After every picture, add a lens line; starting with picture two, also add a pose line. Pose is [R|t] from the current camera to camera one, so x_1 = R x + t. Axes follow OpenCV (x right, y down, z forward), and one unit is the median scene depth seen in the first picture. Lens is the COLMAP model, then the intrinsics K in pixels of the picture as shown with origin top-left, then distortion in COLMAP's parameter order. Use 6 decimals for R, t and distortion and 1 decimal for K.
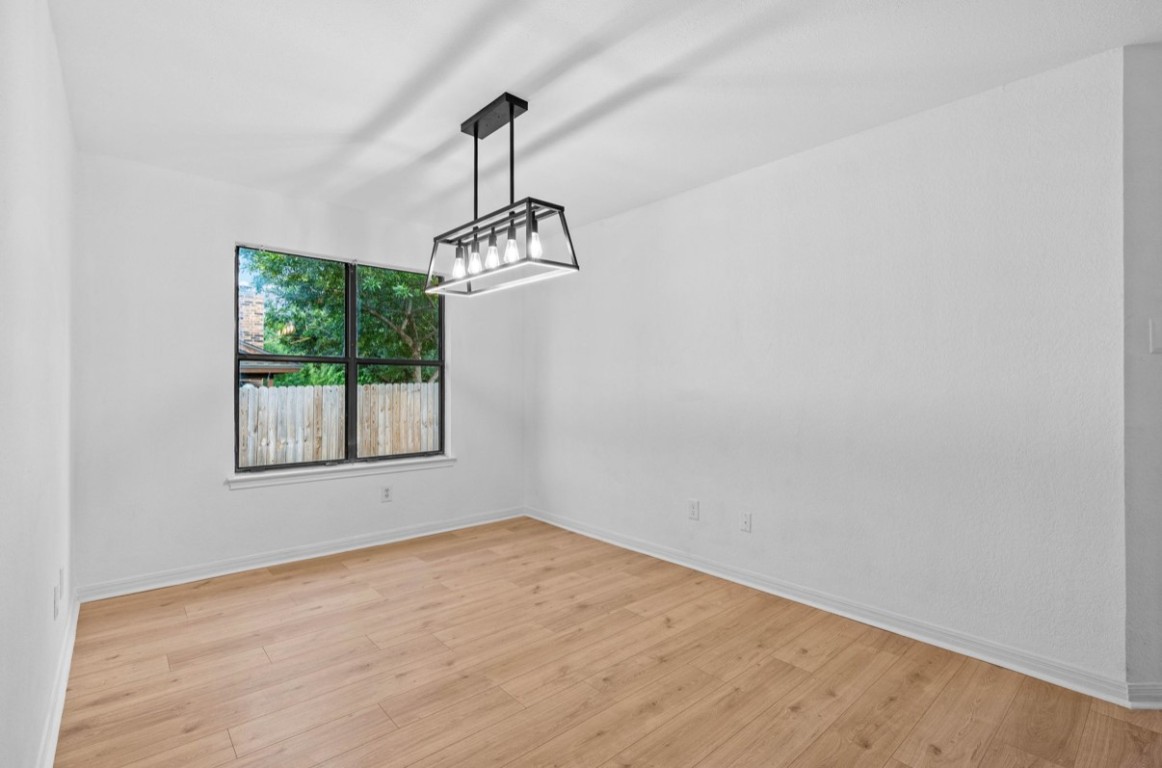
lens RADIAL K [[526.2, 0, 583.3], [0, 526.2, 391.7], [0, 0, 1]] dist [0.000381, -0.000150]
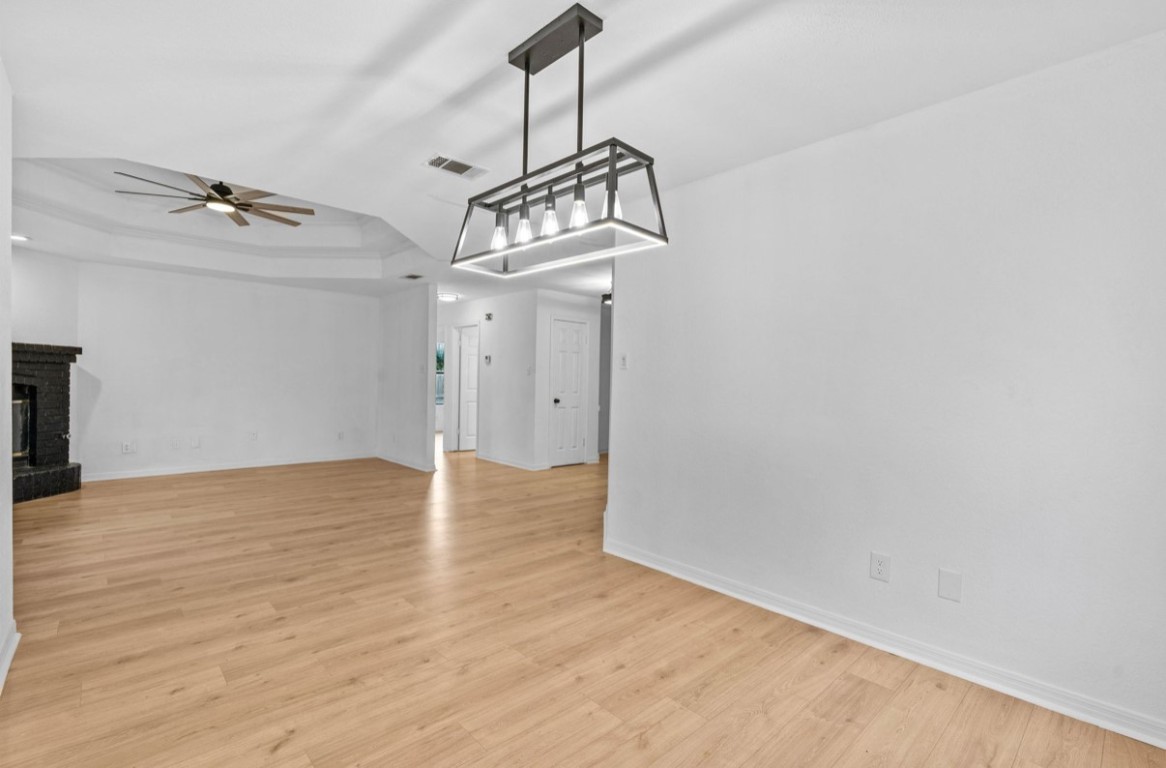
lens RADIAL K [[528.0, 0, 585.3], [0, 528.0, 391.7], [0, 0, 1]] dist [0.000381, -0.000150]
pose [[-0.999608, -0.020042, -0.019549, -0.237155], [-0.020598, 0.999377, 0.028672, -0.037314], [0.018962, 0.029064, -0.999398, 1.972121]]
